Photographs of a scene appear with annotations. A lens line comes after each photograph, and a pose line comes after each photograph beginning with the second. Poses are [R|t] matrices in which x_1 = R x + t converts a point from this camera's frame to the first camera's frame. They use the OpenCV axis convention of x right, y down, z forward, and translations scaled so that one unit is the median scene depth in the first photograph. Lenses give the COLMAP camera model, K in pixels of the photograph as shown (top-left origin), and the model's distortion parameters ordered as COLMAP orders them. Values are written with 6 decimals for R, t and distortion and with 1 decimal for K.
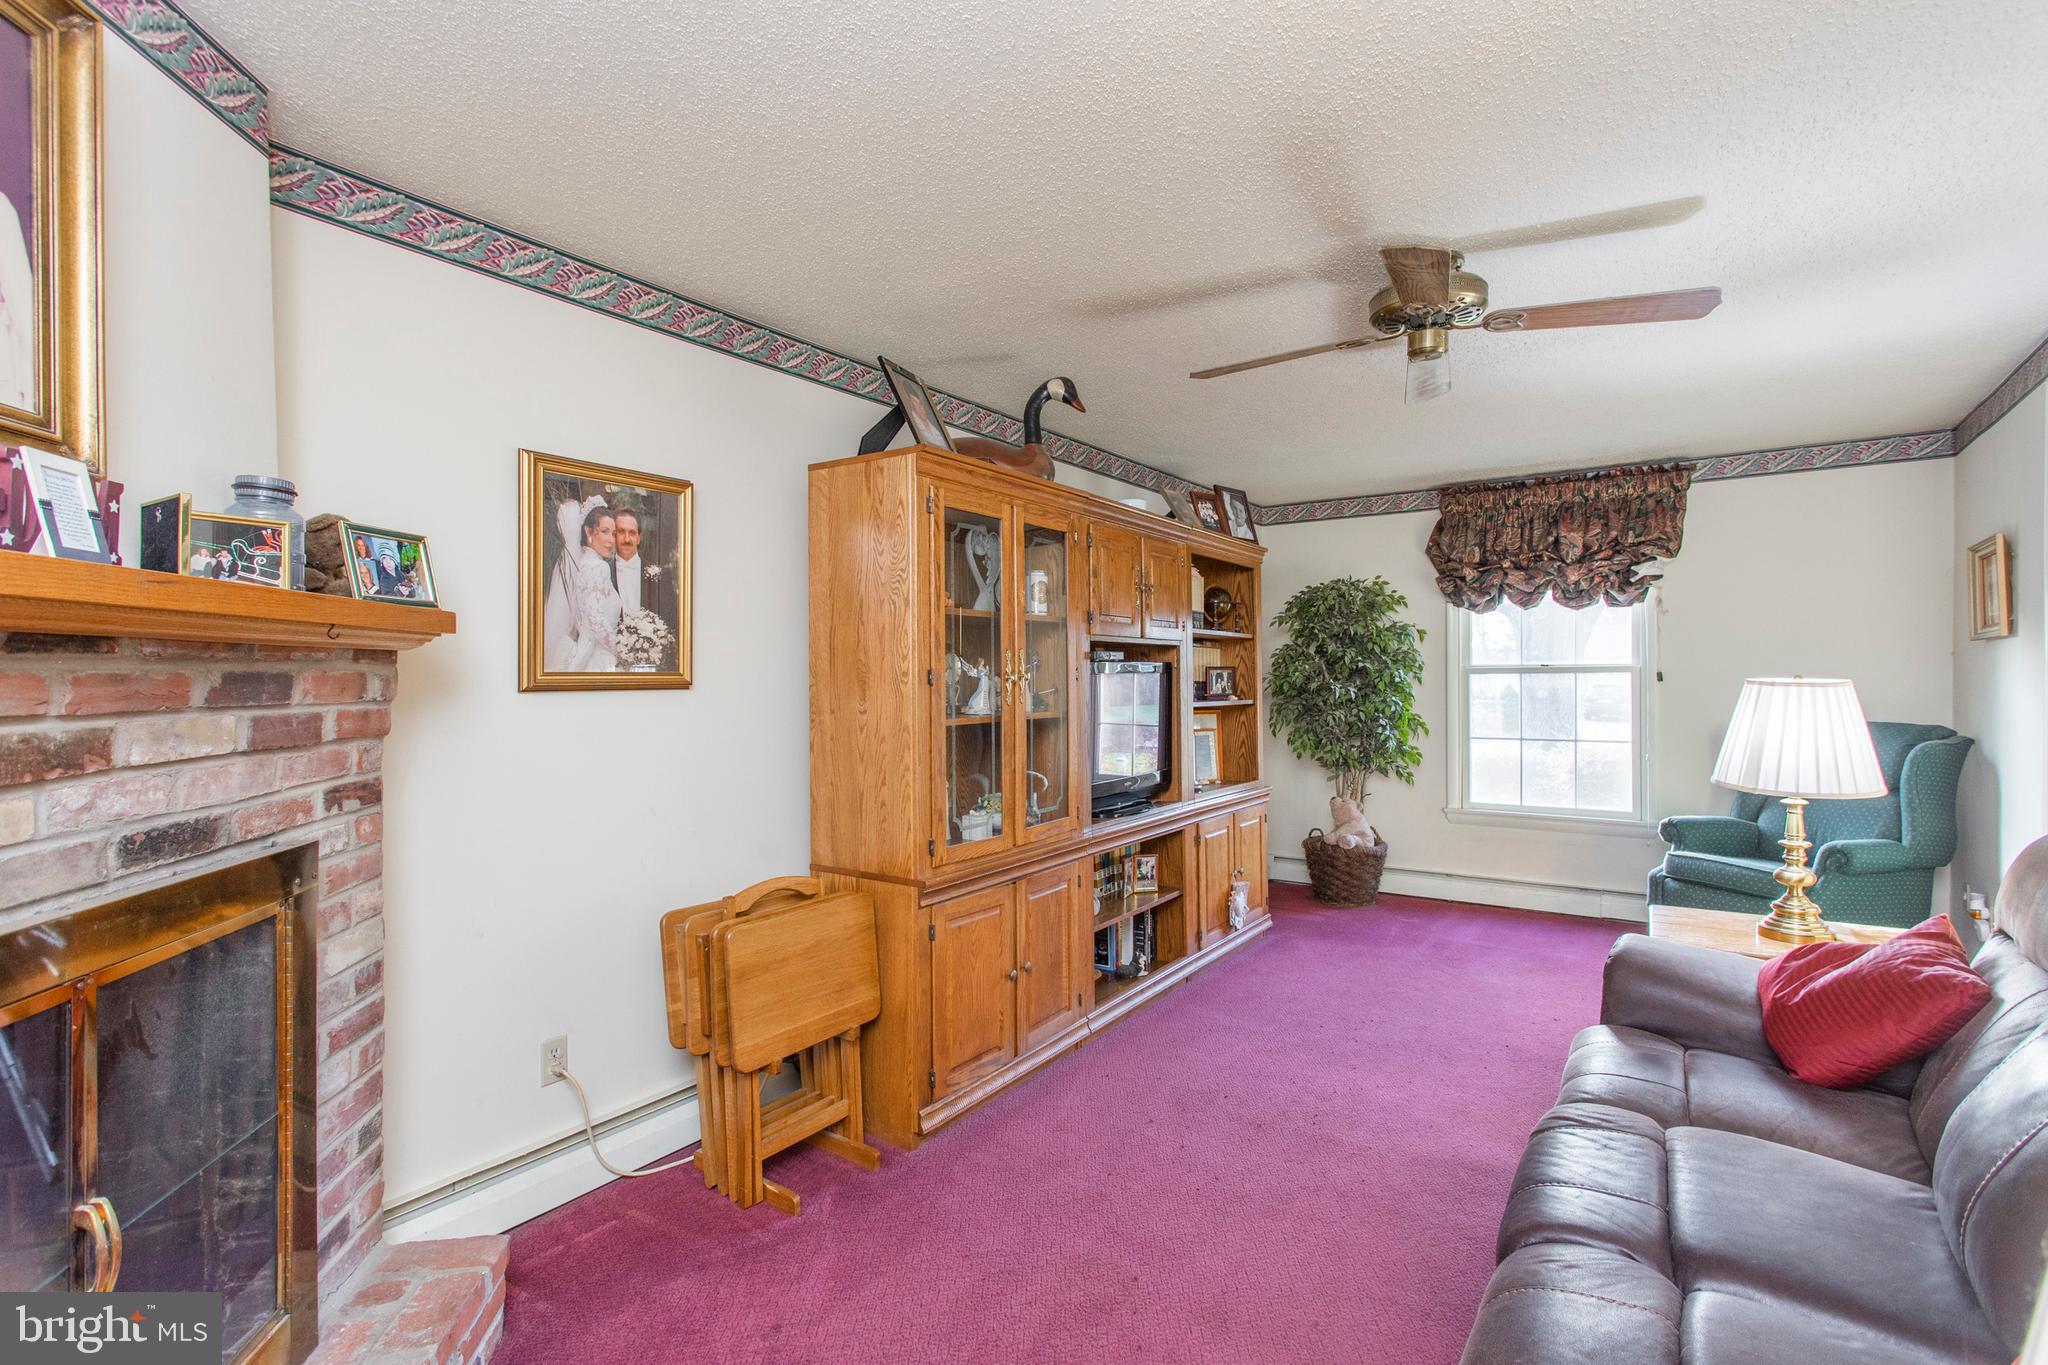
lens RADIAL K [[967.6, 0, 1017.3], [0, 967.6, 674.6], [0, 0, 1]] dist [-0.005079, 0.001200]
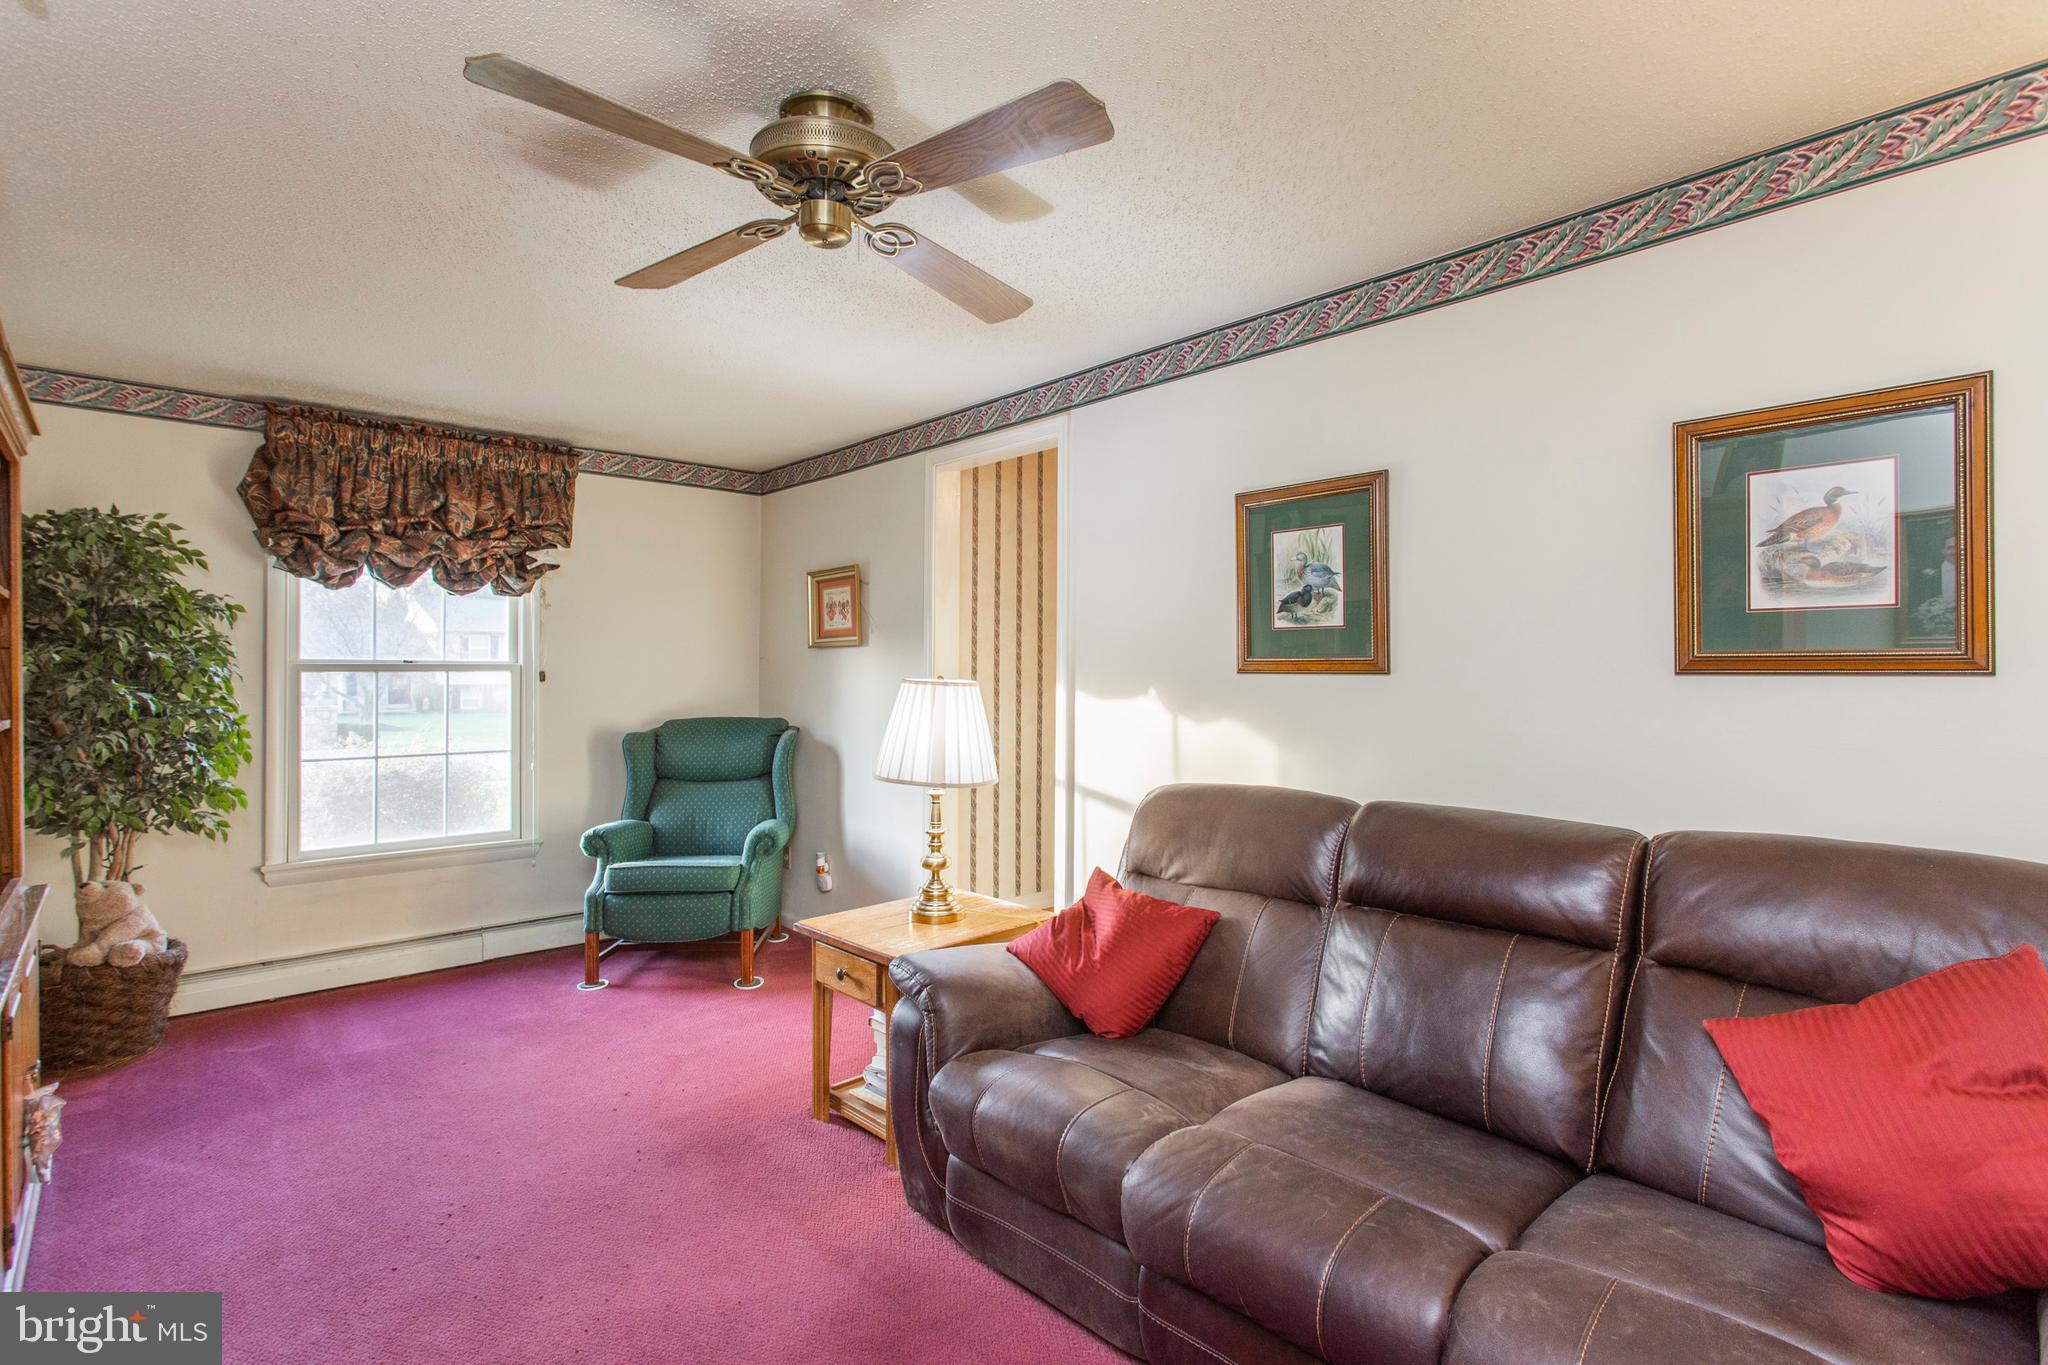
lens RADIAL K [[982.6, 0, 1027.2], [0, 982.6, 665.5], [0, 0, 1]] dist [0.000753, 0.000345]
pose [[0.212521, 0.014797, 0.977045, -0.136891], [-0.003254, 0.999891, -0.014435, 0.003591], [-0.977151, -0.000112, 0.212546, 0.345121]]
